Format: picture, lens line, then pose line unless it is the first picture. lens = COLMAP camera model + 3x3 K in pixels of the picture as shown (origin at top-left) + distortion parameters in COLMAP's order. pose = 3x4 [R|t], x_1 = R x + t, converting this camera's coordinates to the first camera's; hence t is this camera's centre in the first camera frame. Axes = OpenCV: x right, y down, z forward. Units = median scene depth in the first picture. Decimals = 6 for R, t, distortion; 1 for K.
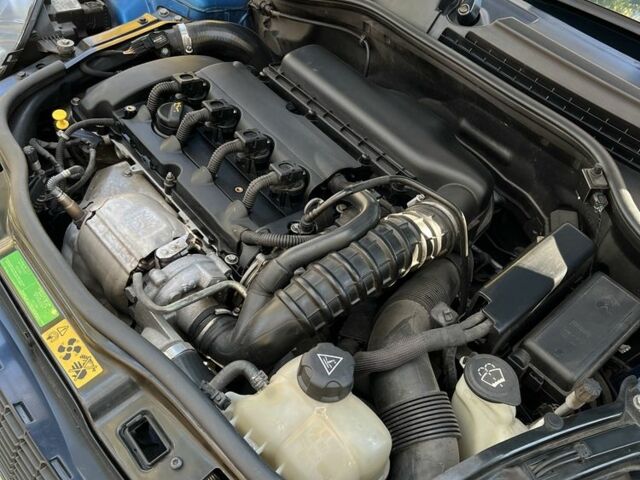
lens RADIAL K [[574.8, 0, 320.0], [0, 574.8, 240.0], [0, 0, 1]] dist [0.021673, 0.006879]
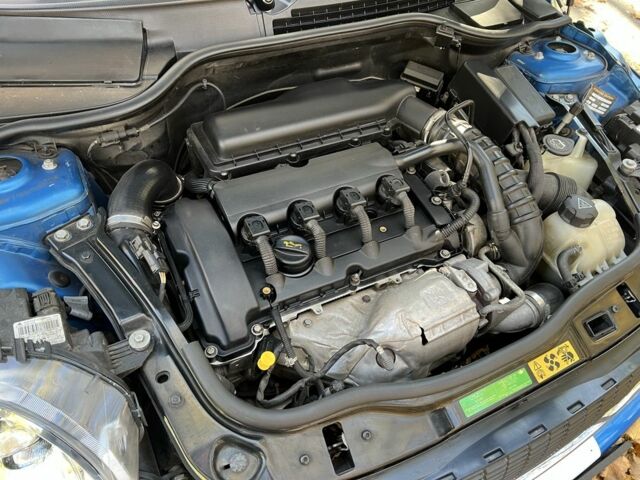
lens RADIAL K [[432.6, 0, 320.0], [0, 432.6, 240.0], [0, 0, 1]] dist [-0.002597, -0.000167]
pose [[0.284518, -0.845980, 0.450963, -0.682640], [0.666427, 0.512689, 0.541317, -0.734329], [-0.689147, 0.146520, 0.709653, 0.526488]]
